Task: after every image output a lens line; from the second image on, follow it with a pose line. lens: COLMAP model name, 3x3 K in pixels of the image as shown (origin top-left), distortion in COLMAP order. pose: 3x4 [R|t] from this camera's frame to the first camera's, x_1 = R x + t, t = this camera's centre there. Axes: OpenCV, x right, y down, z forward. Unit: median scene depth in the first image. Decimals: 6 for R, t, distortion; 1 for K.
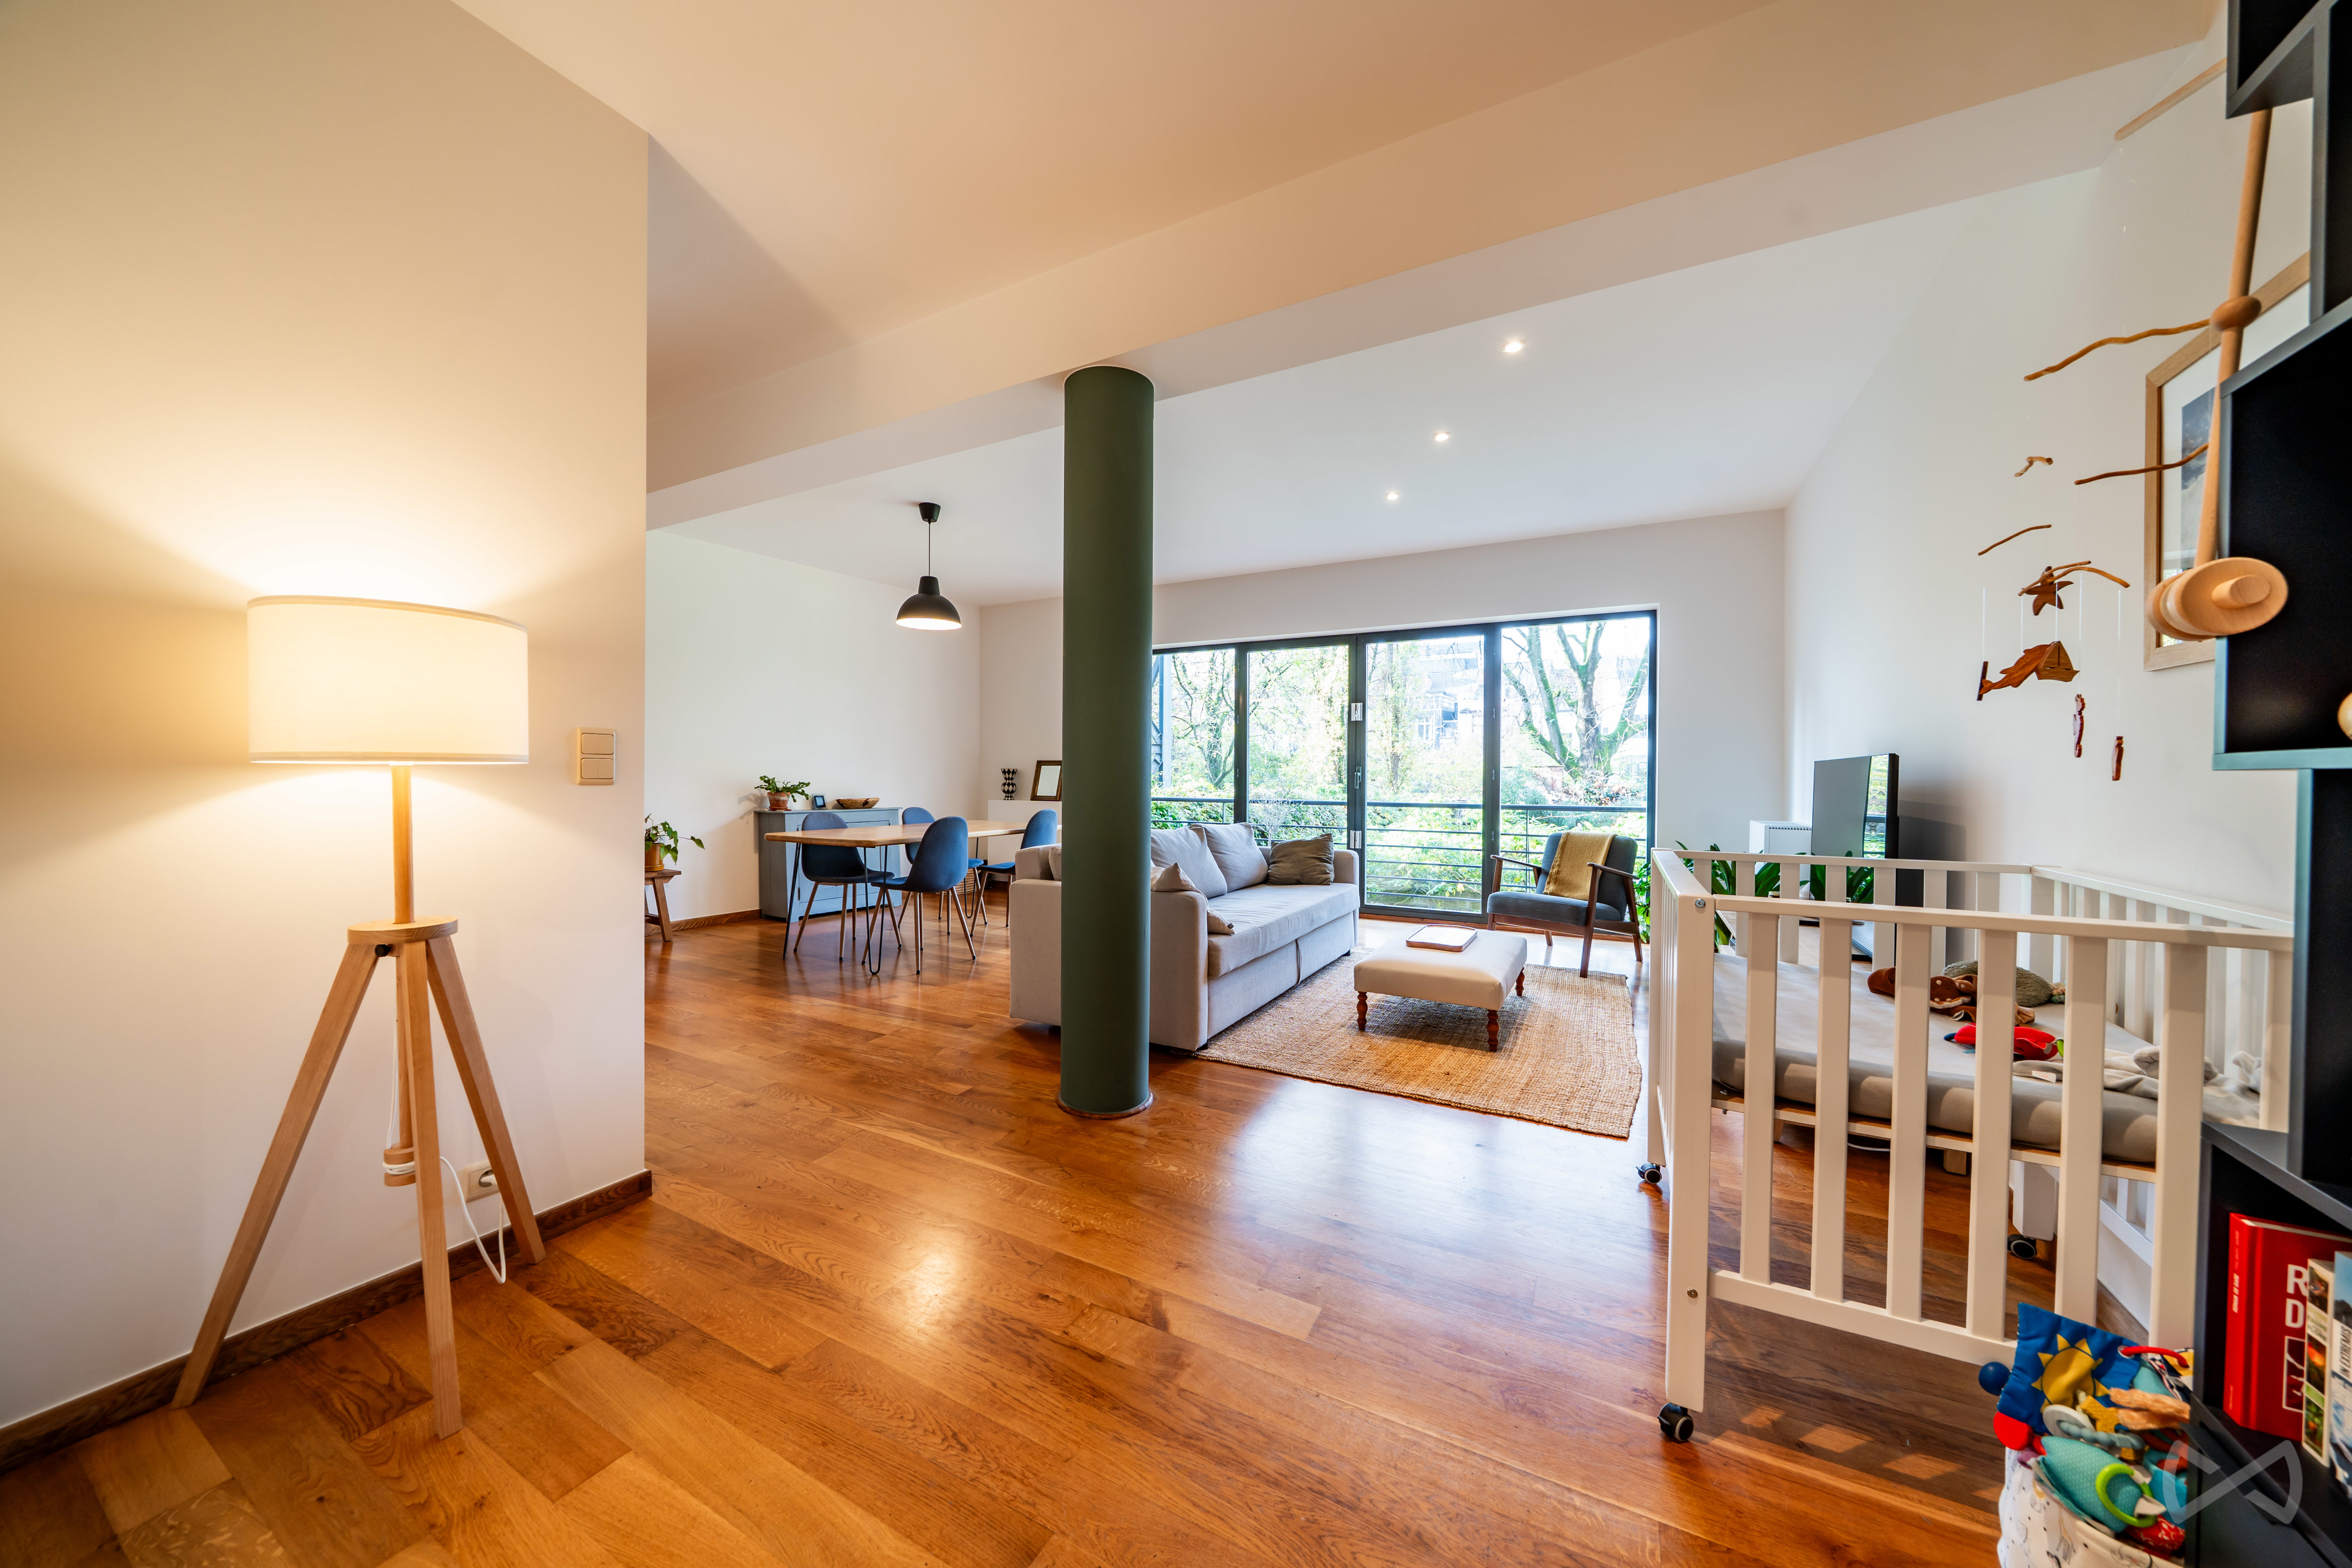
lens RADIAL K [[800.1, 0, 1179.0], [0, 800.1, 781.8], [0, 0, 1]] dist [-0.004705, 0.000029]
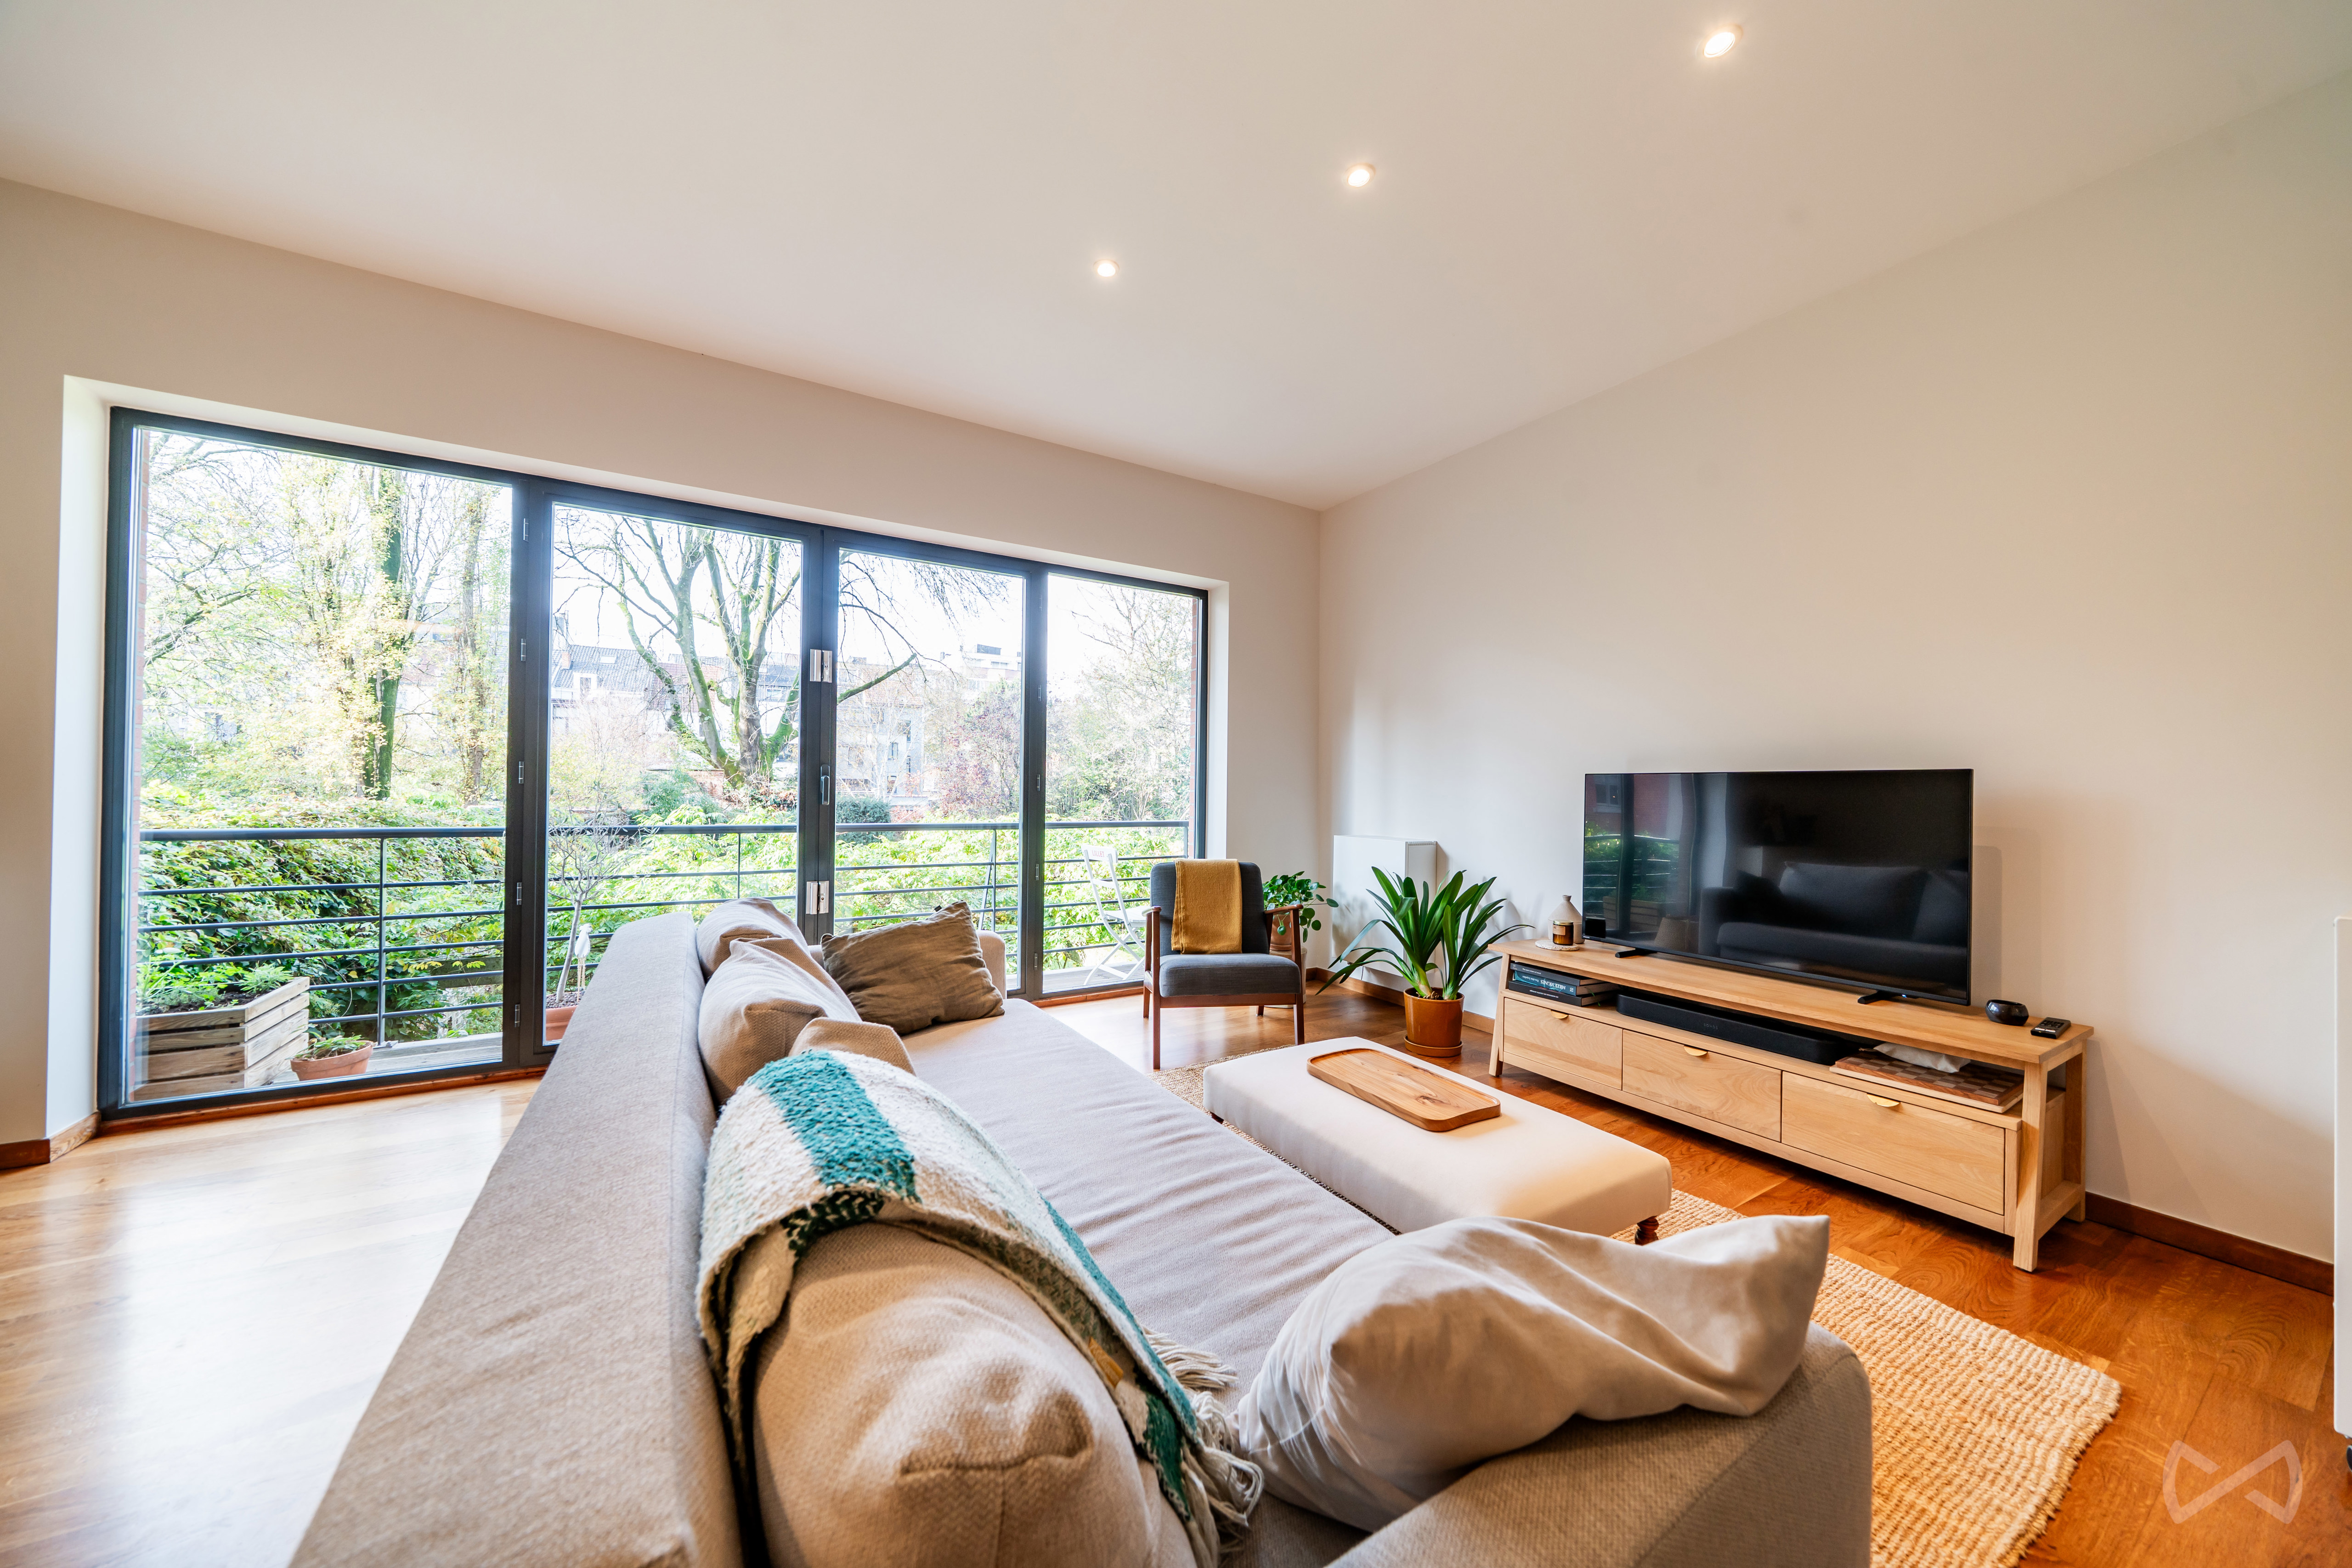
lens RADIAL K [[800.1, 0, 1179.0], [0, 800.1, 781.8], [0, 0, 1]] dist [-0.004705, 0.000029]
pose [[0.497625, 0.007009, 0.867364, -0.032939], [-0.000540, 0.999970, -0.007771, -0.001147], [-0.867392, 0.003398, 0.497614, 0.127030]]
